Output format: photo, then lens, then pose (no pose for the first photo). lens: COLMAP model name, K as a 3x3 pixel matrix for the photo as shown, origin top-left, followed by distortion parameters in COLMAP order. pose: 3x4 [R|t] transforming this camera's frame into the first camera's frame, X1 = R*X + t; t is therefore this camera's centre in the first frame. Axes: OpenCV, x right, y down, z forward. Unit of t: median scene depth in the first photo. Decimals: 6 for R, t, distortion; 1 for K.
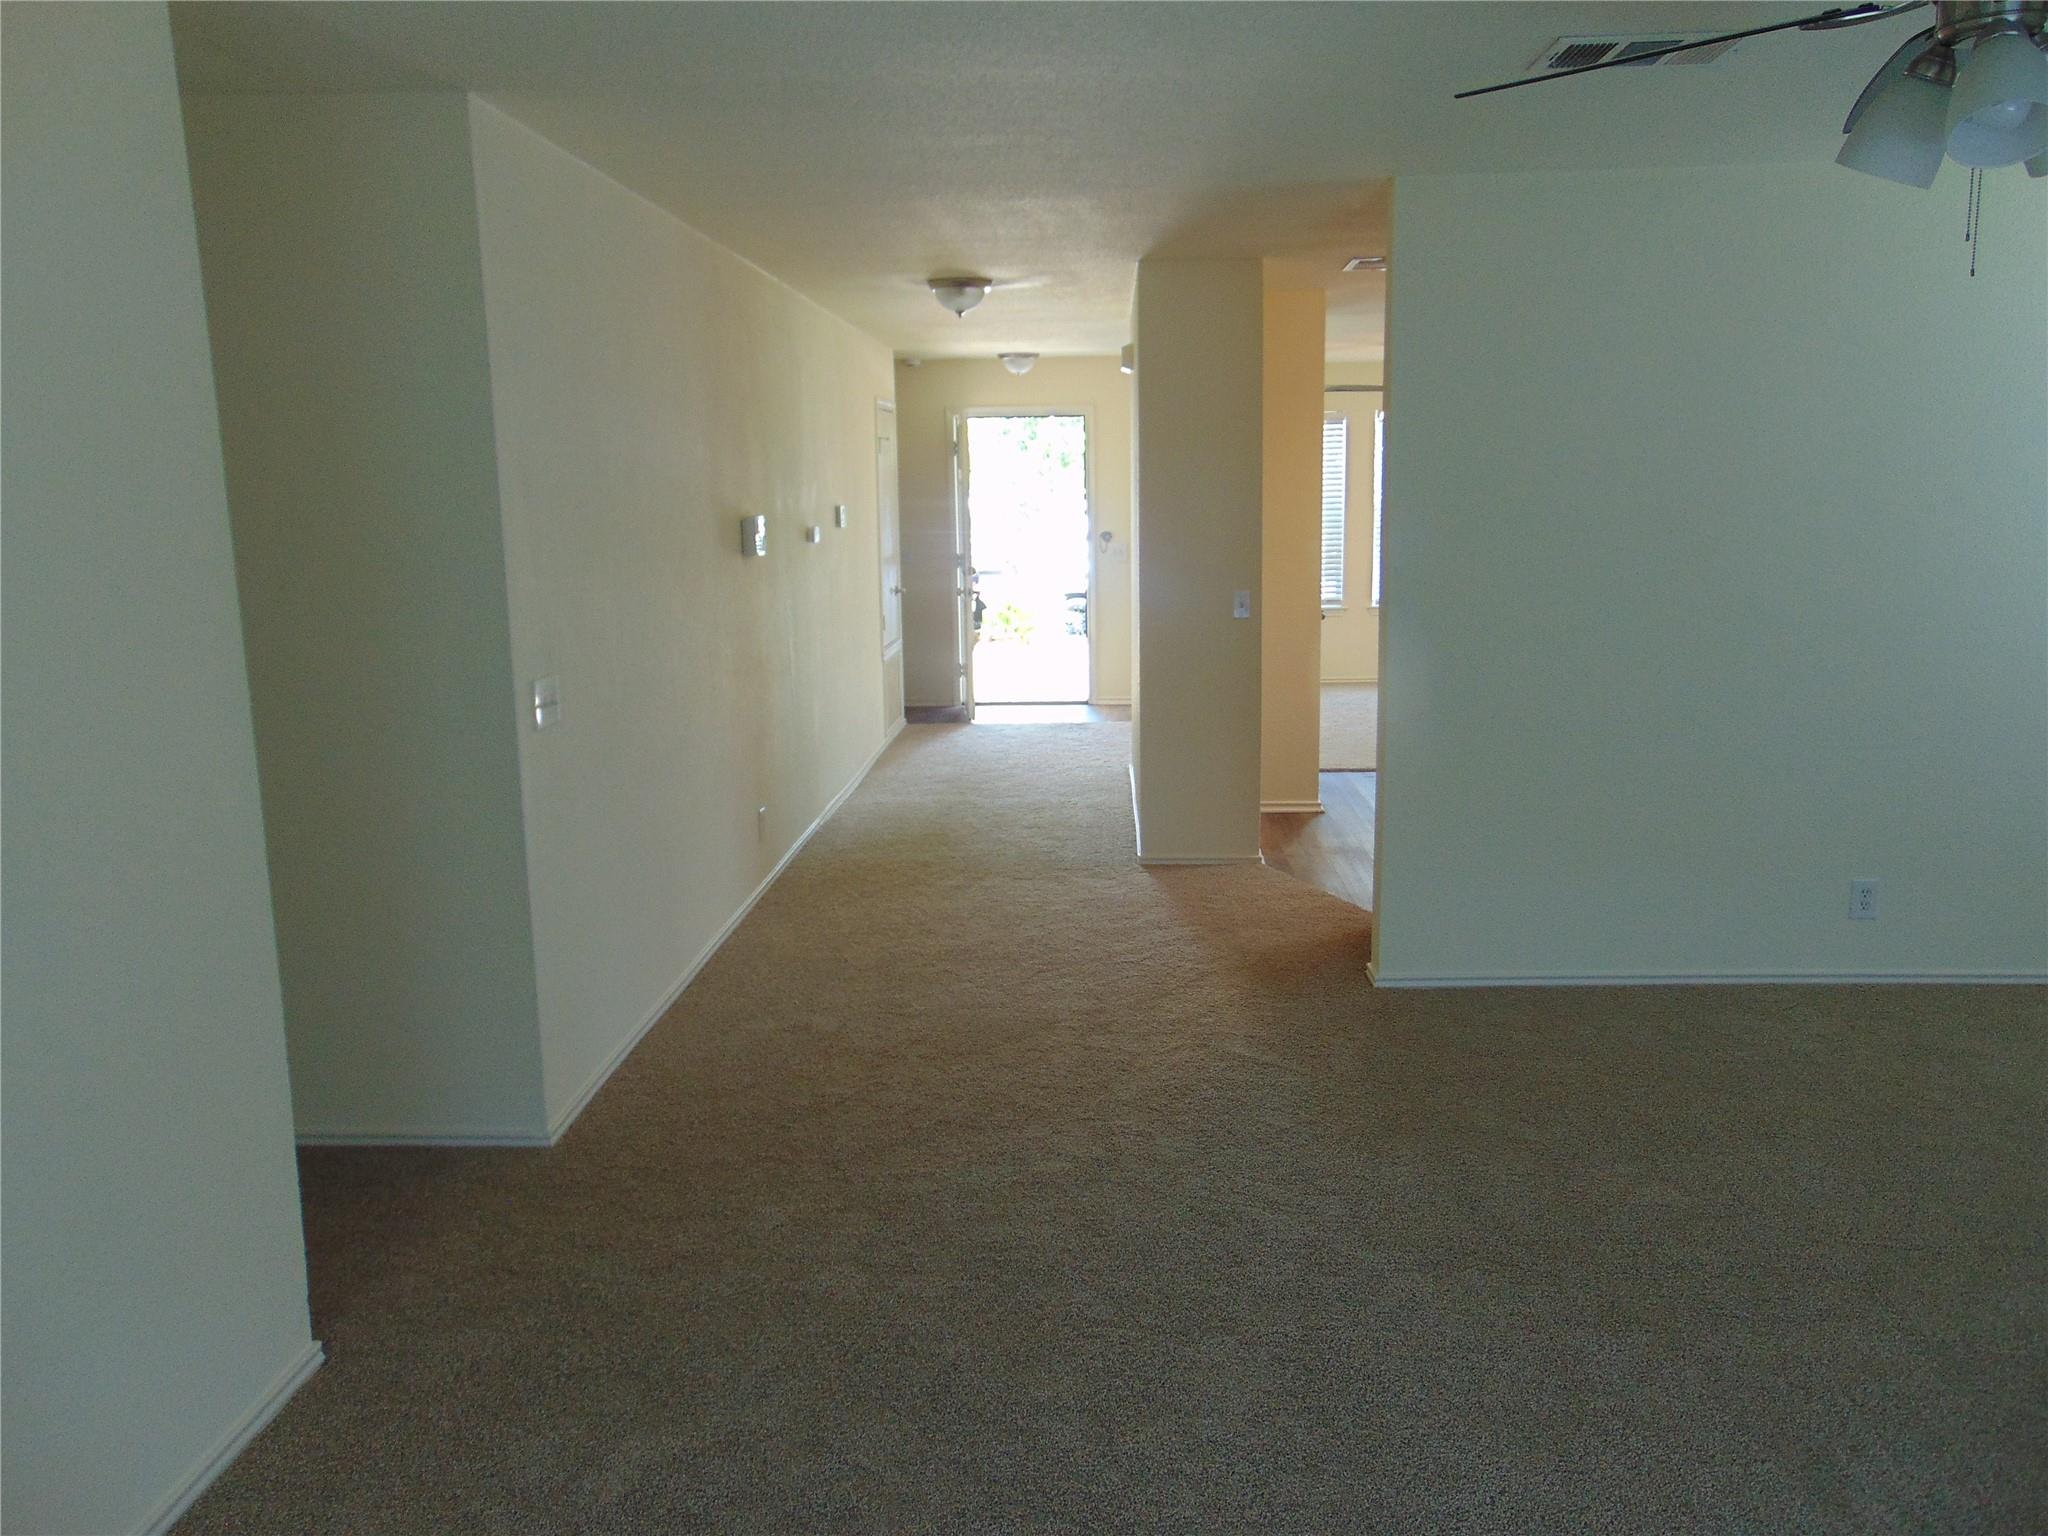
lens RADIAL K [[1544.7, 0, 1021.7], [0, 1544.7, 762.9], [0, 0, 1]] dist [0.001983, 0.017314]
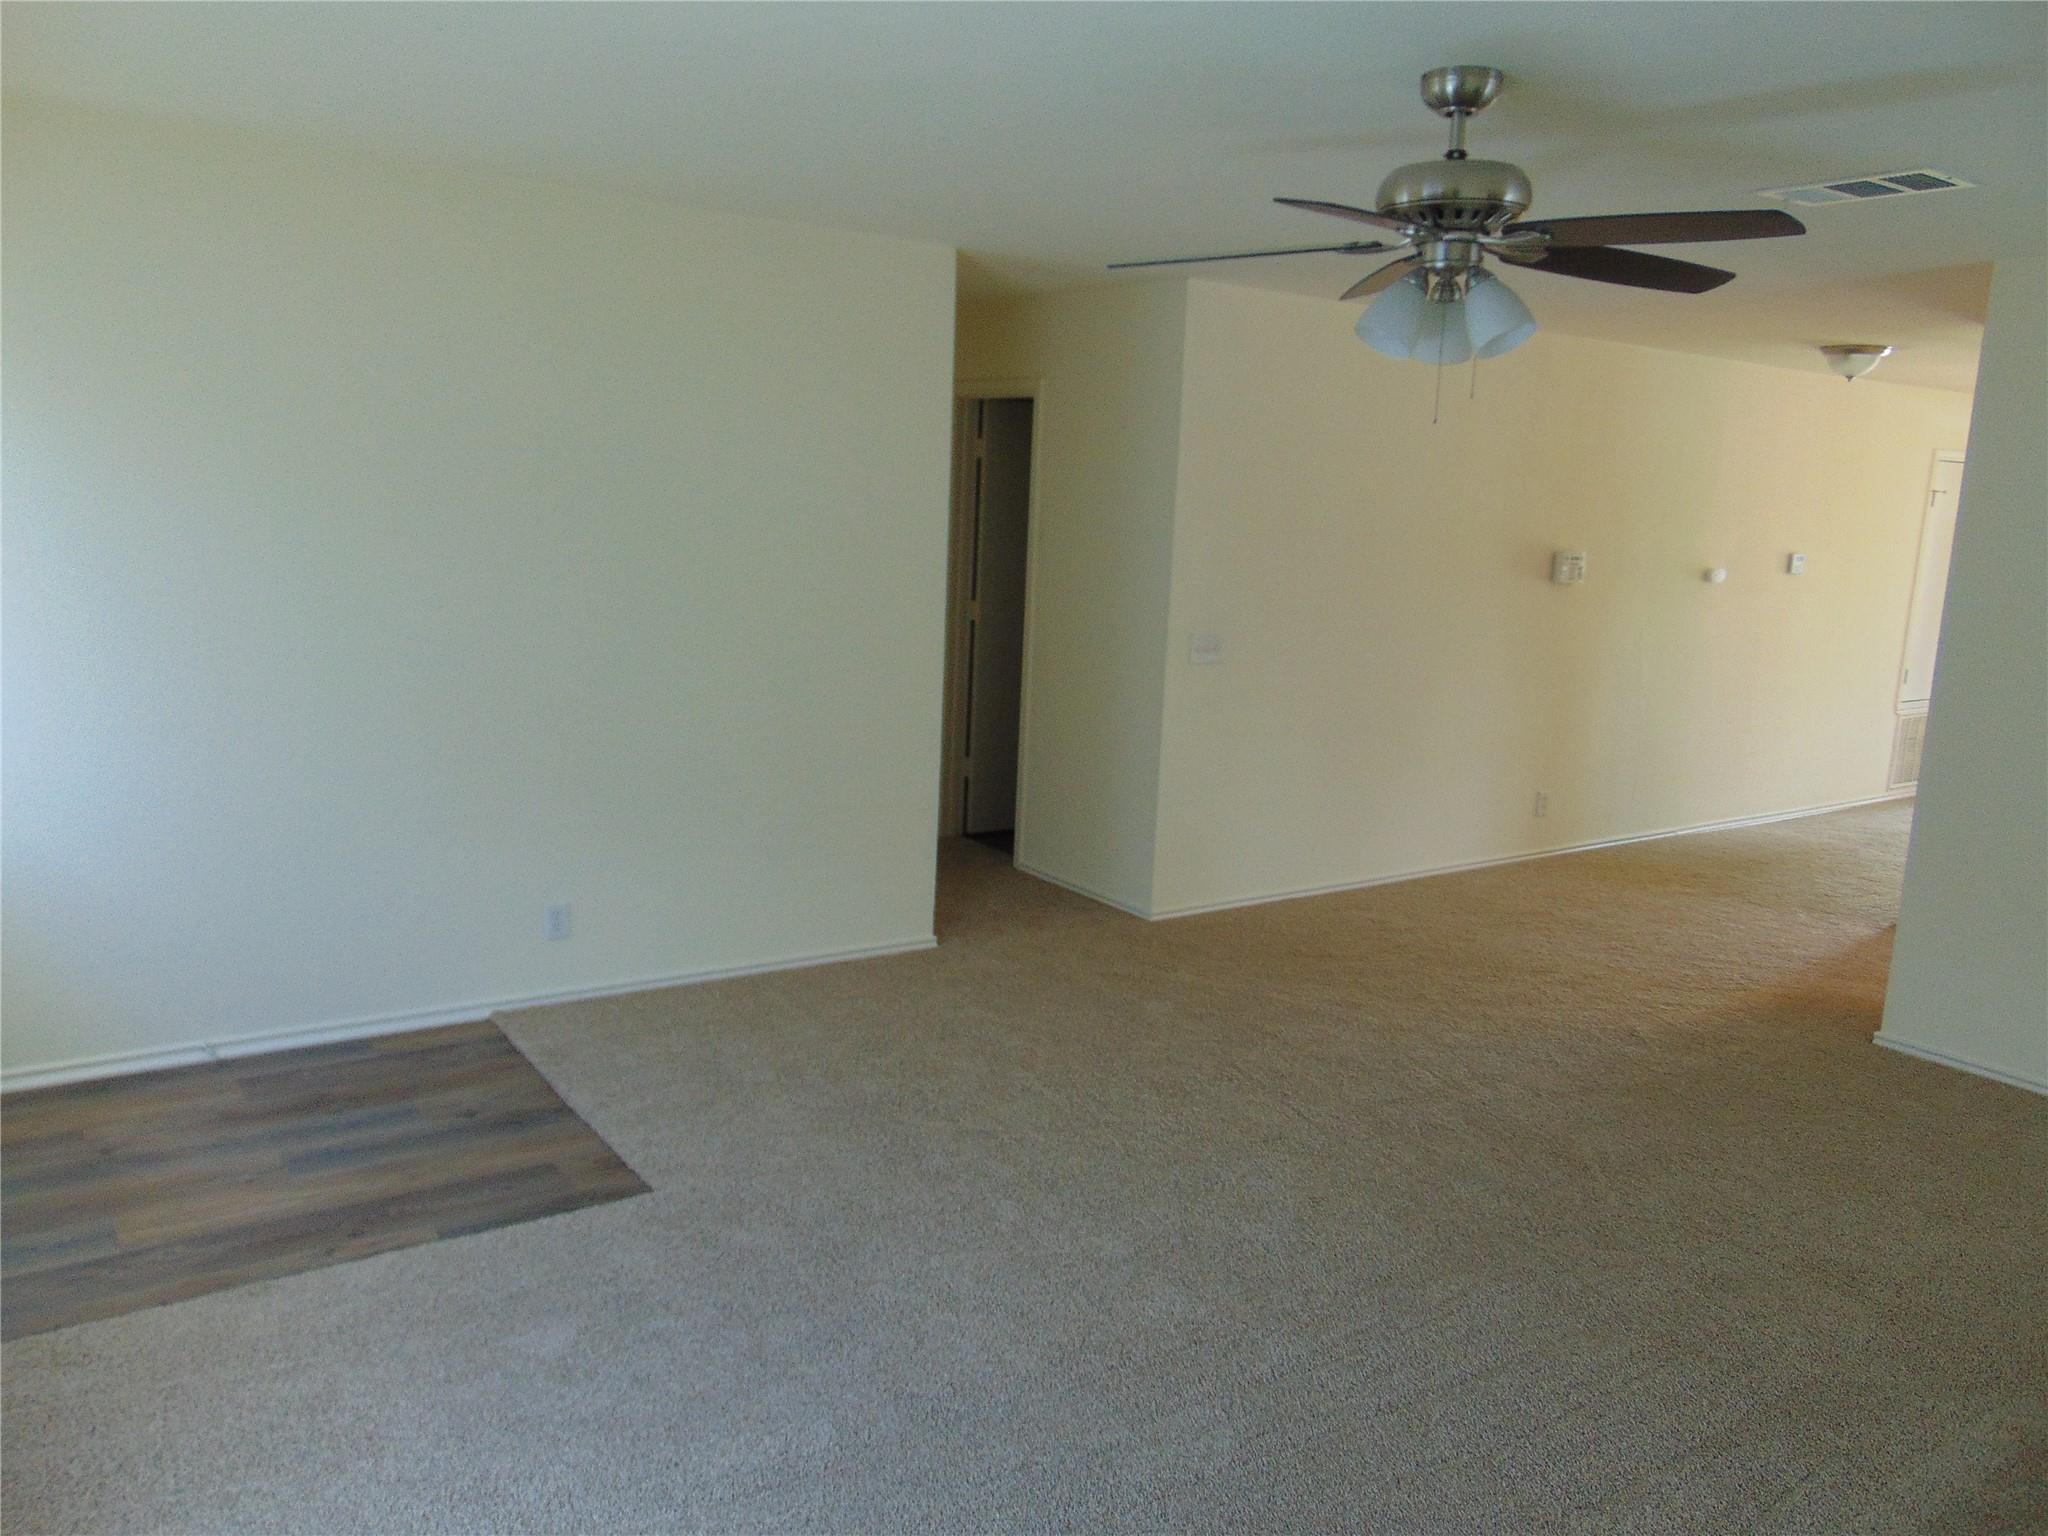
lens RADIAL K [[1544.7, 0, 1028.2], [0, 1544.7, 770.3], [0, 0, 1]] dist [0.001983, 0.017314]
pose [[0.613589, 0.184242, -0.767831, 0.629425], [-0.191446, 0.978096, 0.081707, -0.009191], [0.766066, 0.096864, 0.635421, -0.103764]]
